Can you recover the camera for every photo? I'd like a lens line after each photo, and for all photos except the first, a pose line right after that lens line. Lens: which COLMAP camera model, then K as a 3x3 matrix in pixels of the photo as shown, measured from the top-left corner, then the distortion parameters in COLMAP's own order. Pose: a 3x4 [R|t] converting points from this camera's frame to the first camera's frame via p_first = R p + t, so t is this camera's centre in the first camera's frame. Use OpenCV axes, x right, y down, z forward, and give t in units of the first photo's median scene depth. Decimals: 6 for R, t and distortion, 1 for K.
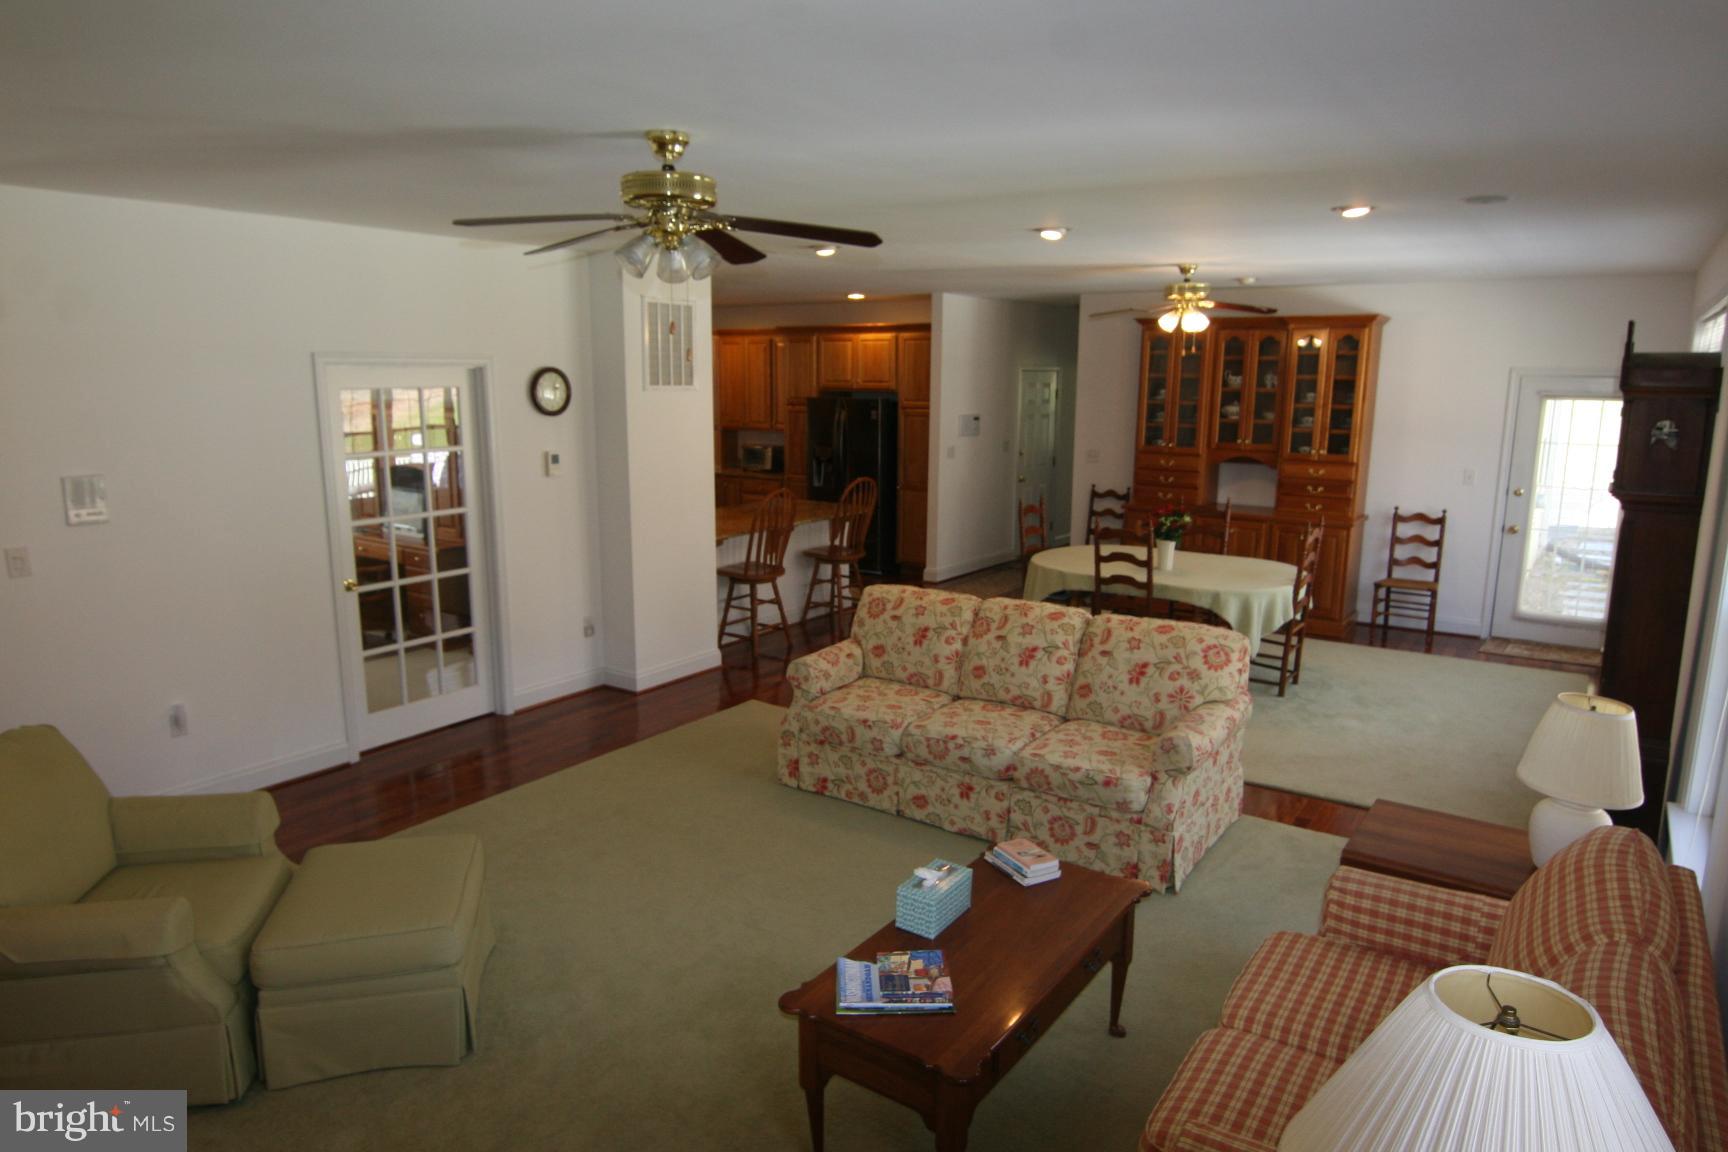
lens RADIAL K [[1071.3, 0, 864.6], [0, 1071.3, 572.1], [0, 0, 1]] dist [-0.007412, -0.011169]
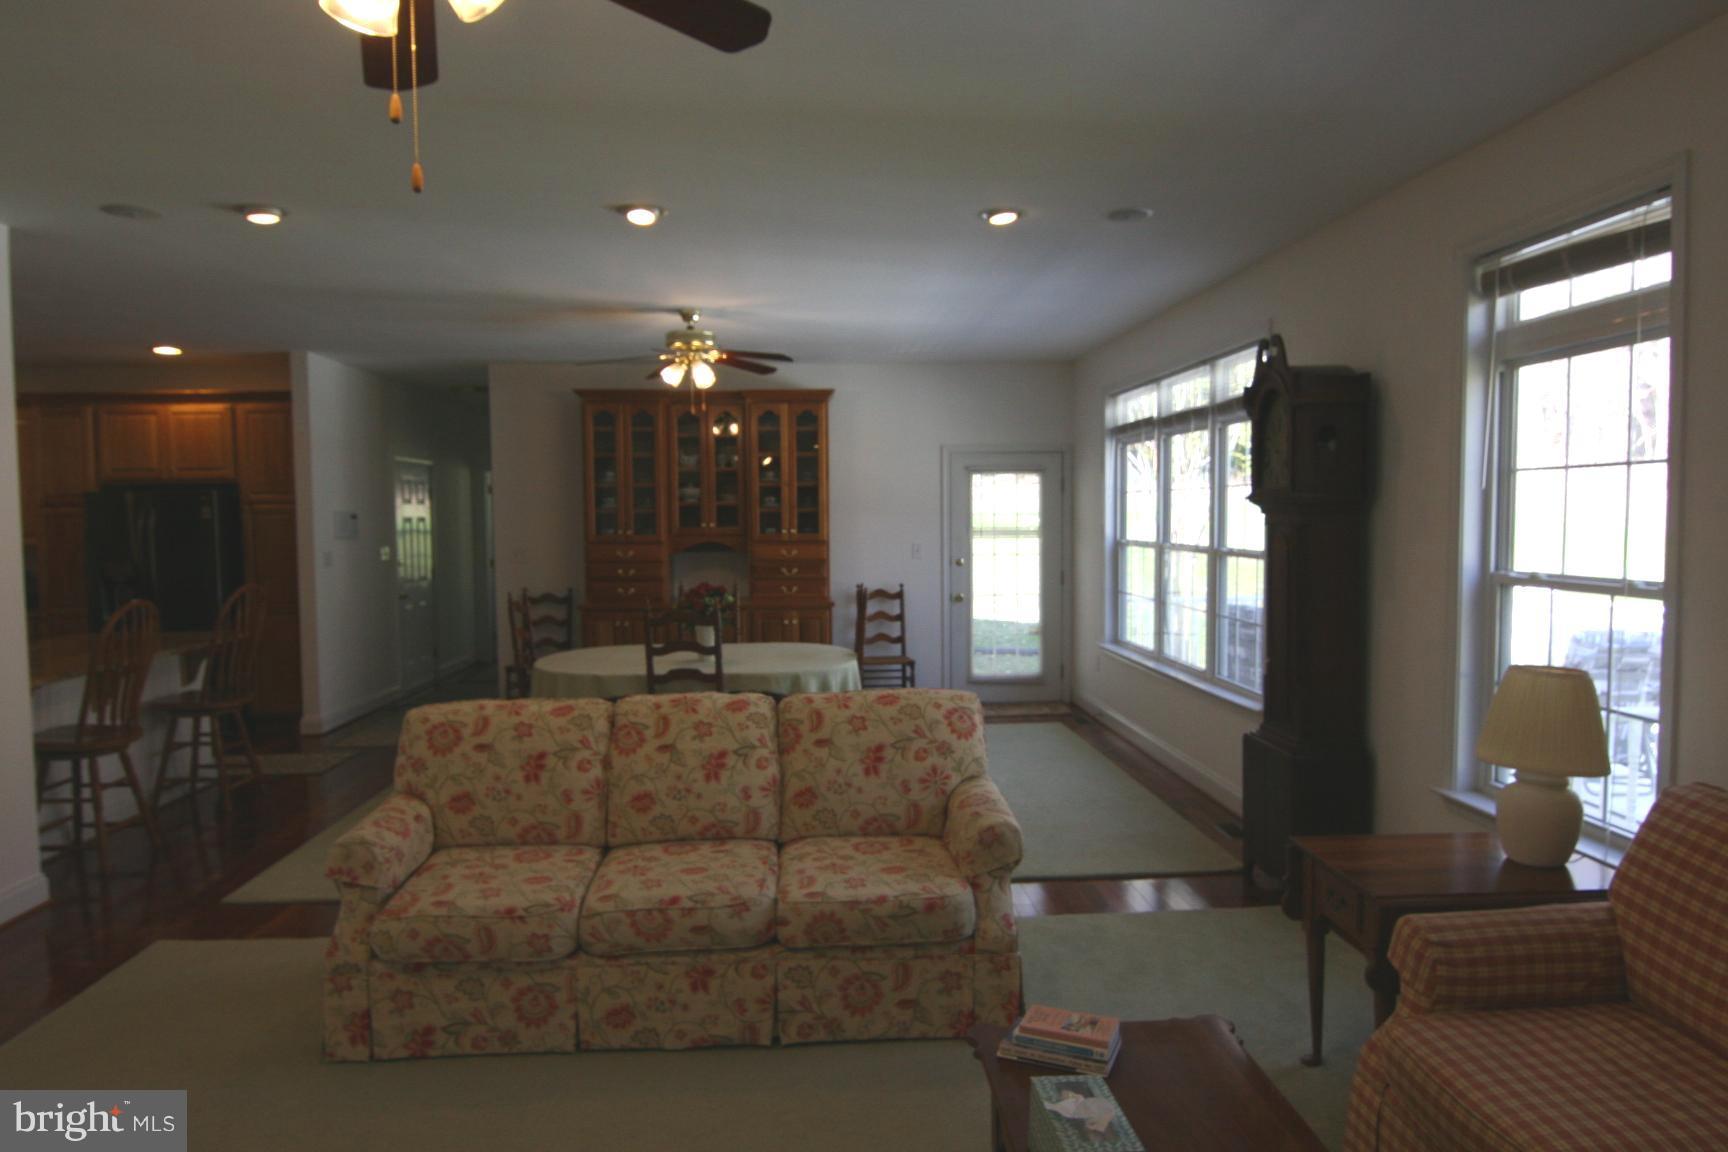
lens RADIAL K [[1098.4, 0, 864.0], [0, 1098.4, 576.0], [0, 0, 1]] dist [-0.003441, -0.016127]
pose [[0.785950, -0.050601, 0.616216, -0.201605], [0.128509, 0.988249, -0.082757, 0.025494], [-0.604788, 0.144232, 0.783217, 0.331430]]
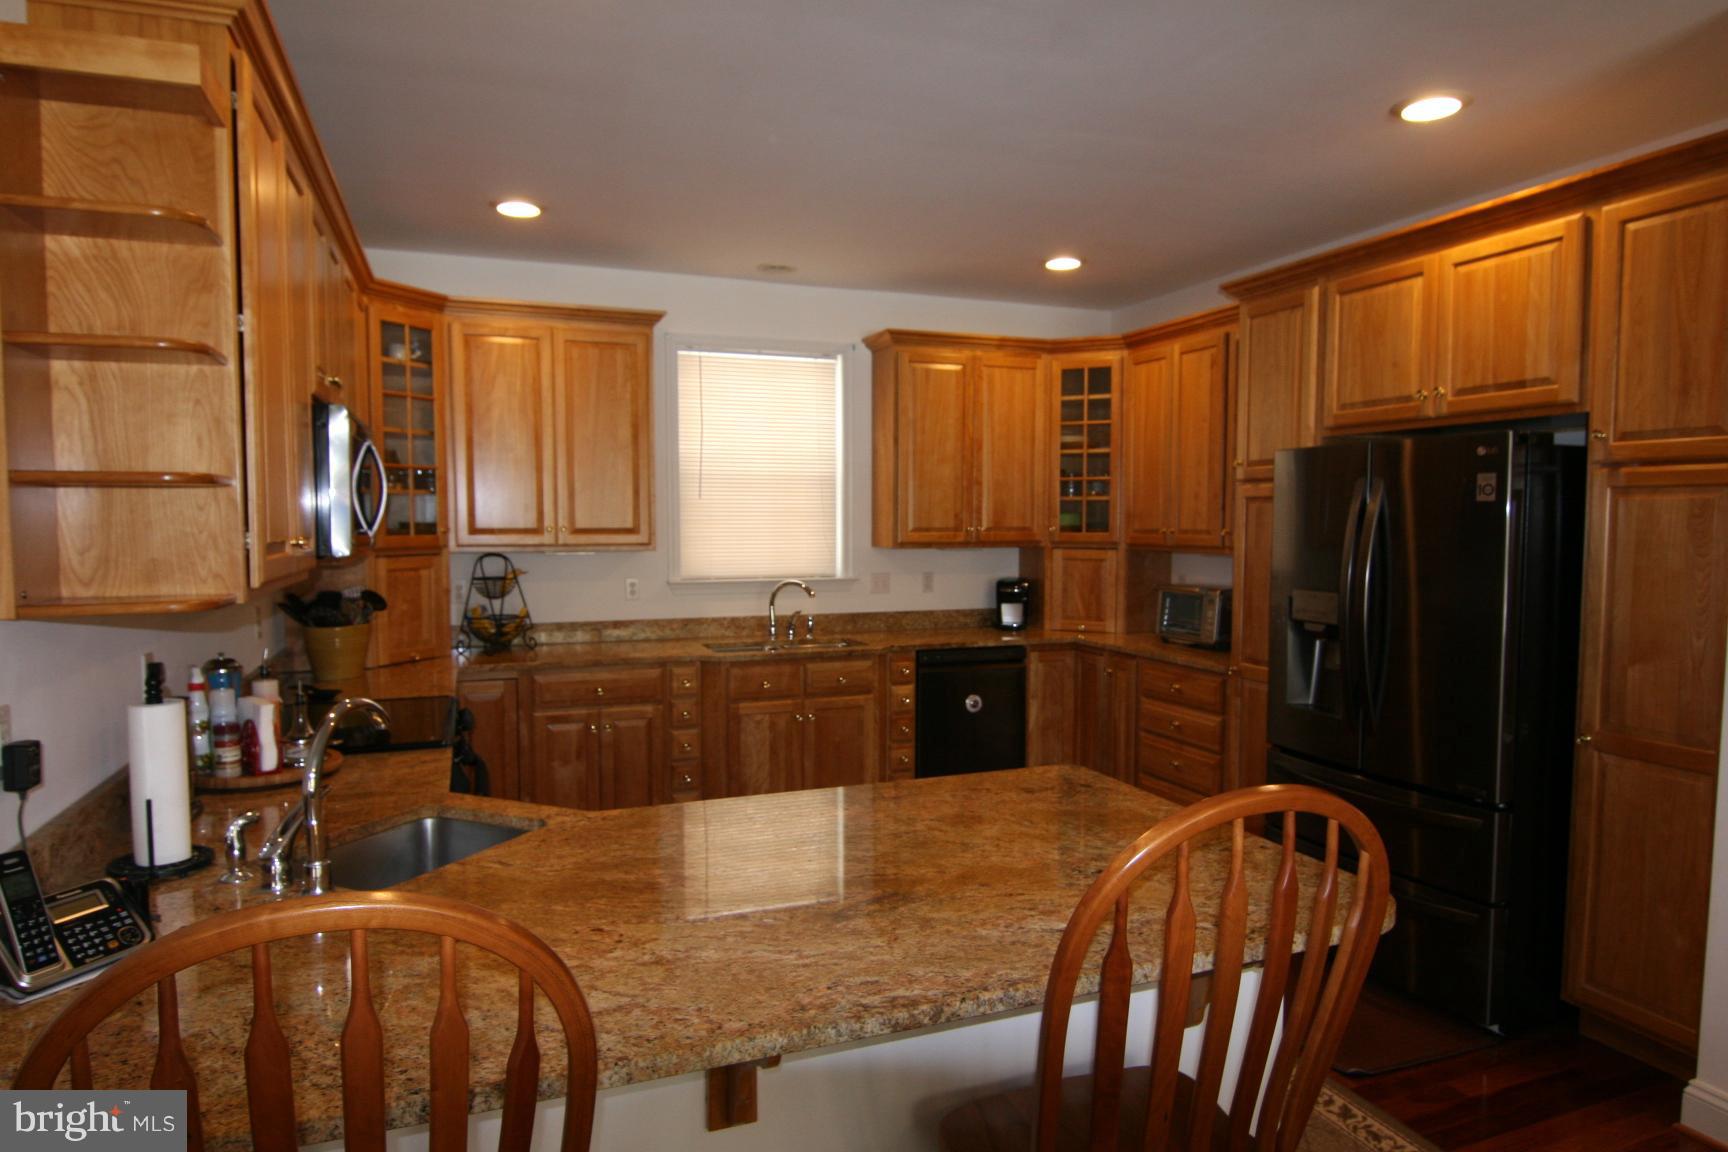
lens RADIAL K [[1028.4, 0, 864.0], [0, 1028.4, 576.0], [0, 0, 1]] dist [-0.002591, -0.009905]
pose [[0.830421, 0.028205, -0.556422, 0.049057], [-0.101133, 0.989757, -0.100763, -0.157781], [0.547880, 0.139948, 0.824768, 1.380801]]
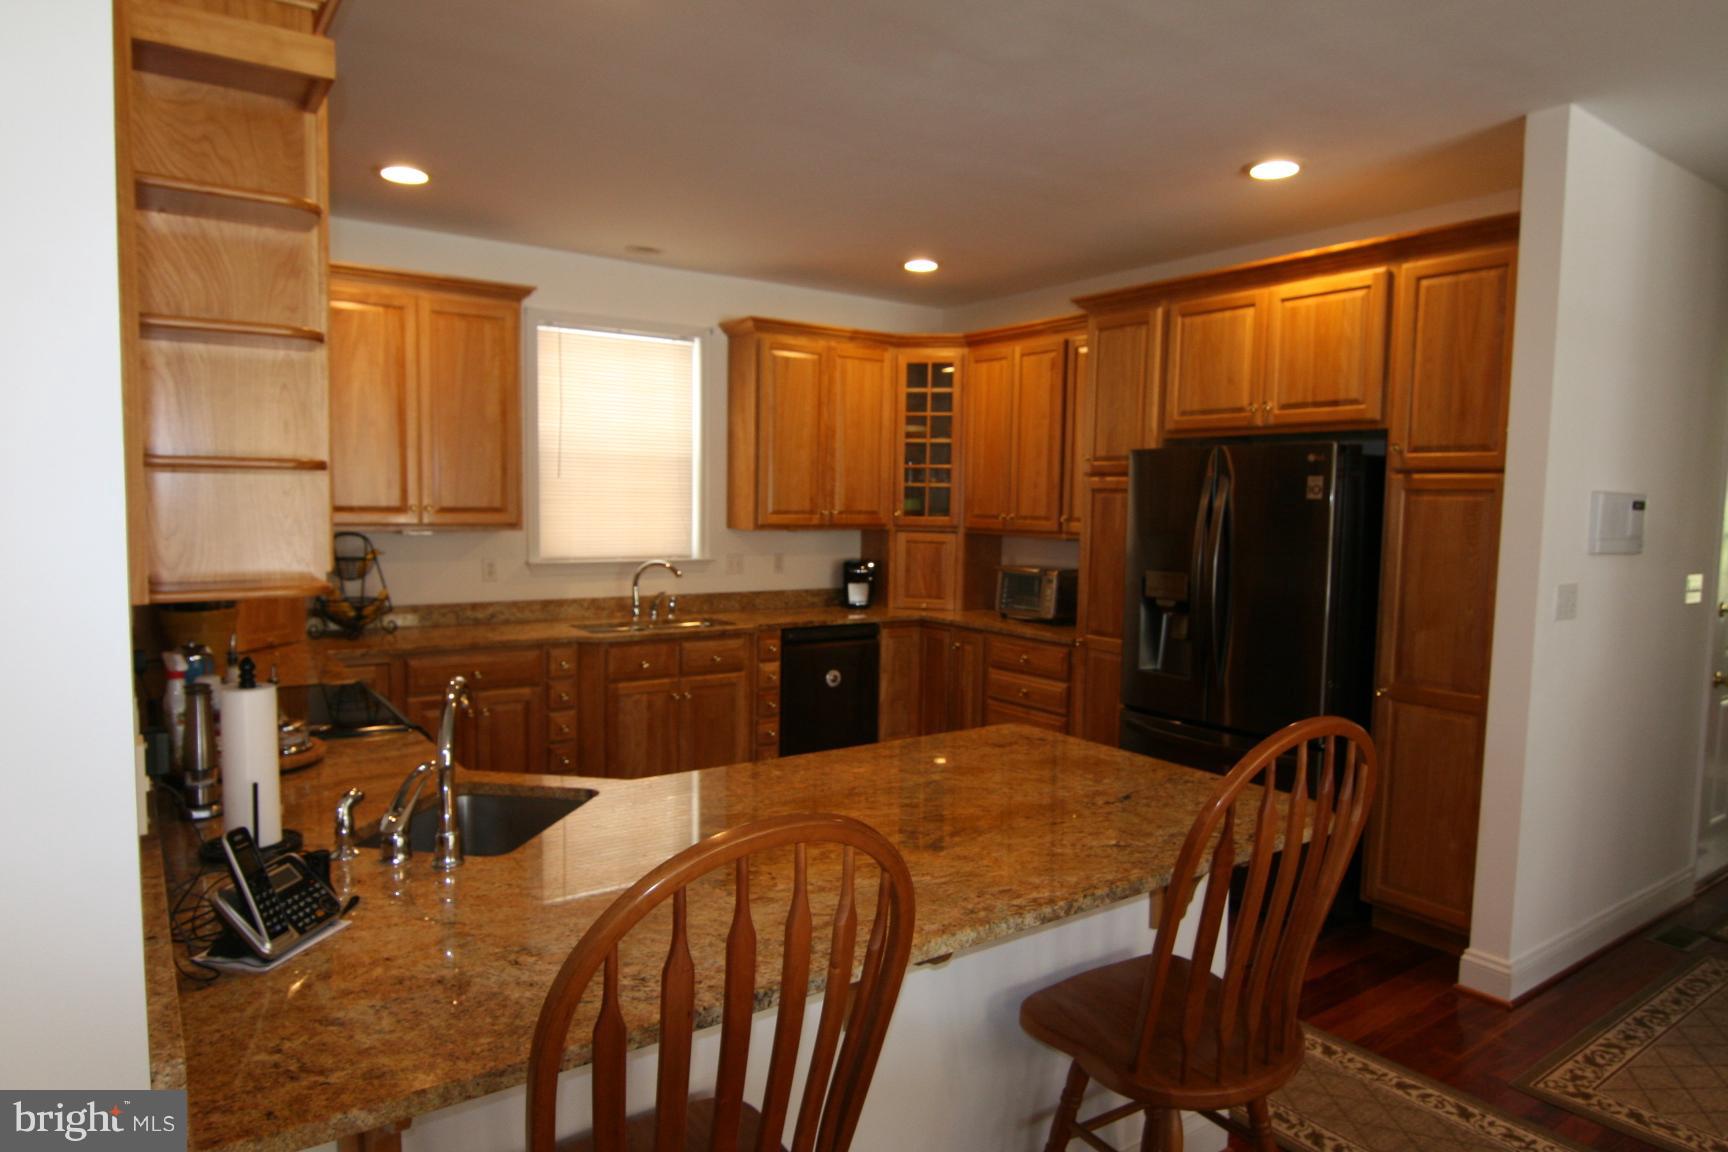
lens RADIAL K [[1048.5, 0, 864.0], [0, 1048.5, 576.0], [0, 0, 1]] dist [-0.001838, -0.003582]
pose [[0.940855, 0.037763, -0.336699, -0.028619], [-0.076456, 0.991800, -0.102409, -0.142834], [0.330070, 0.122094, 0.936027, 1.271986]]
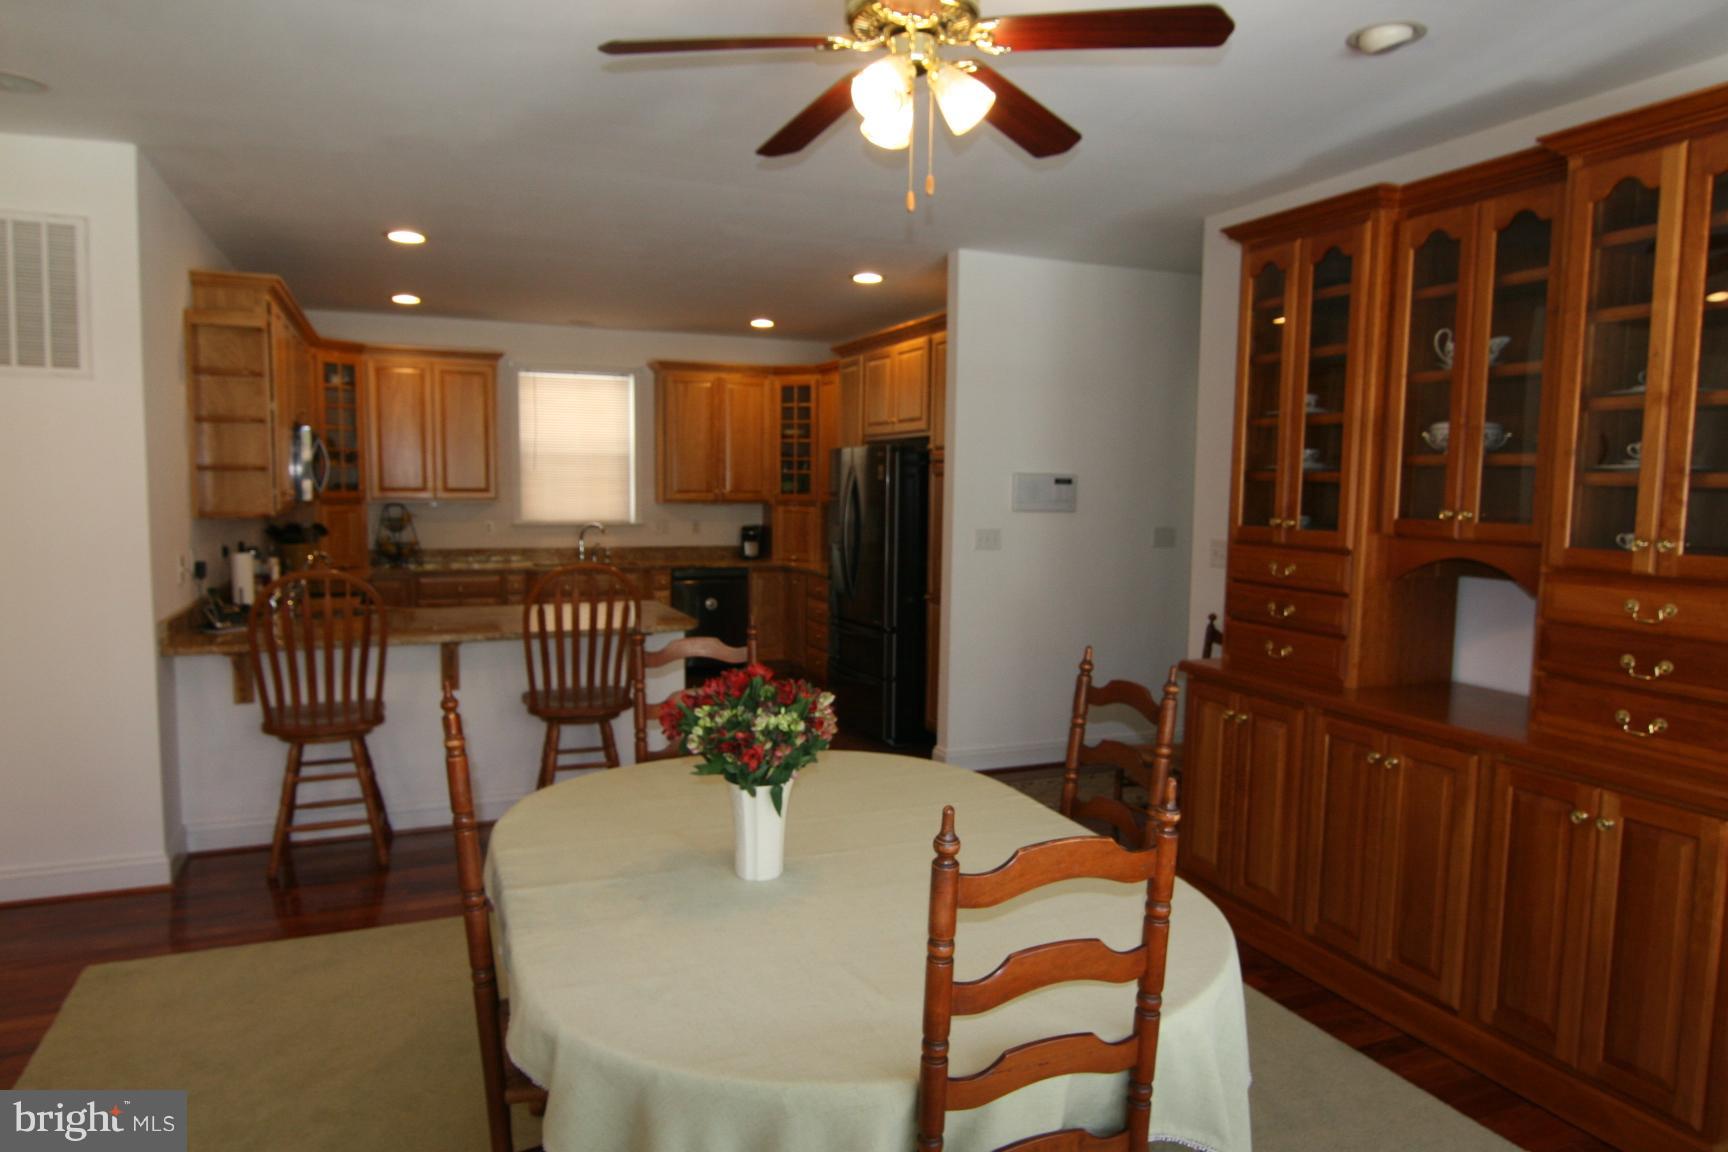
lens RADIAL K [[1071.3, 0, 864.6], [0, 1071.3, 572.1], [0, 0, 1]] dist [-0.007412, -0.011169]
pose [[0.849704, 0.049653, -0.524917, 0.636115], [-0.105255, 0.991491, -0.076592, -0.093920], [0.516648, 0.120331, 0.847700, 1.018989]]
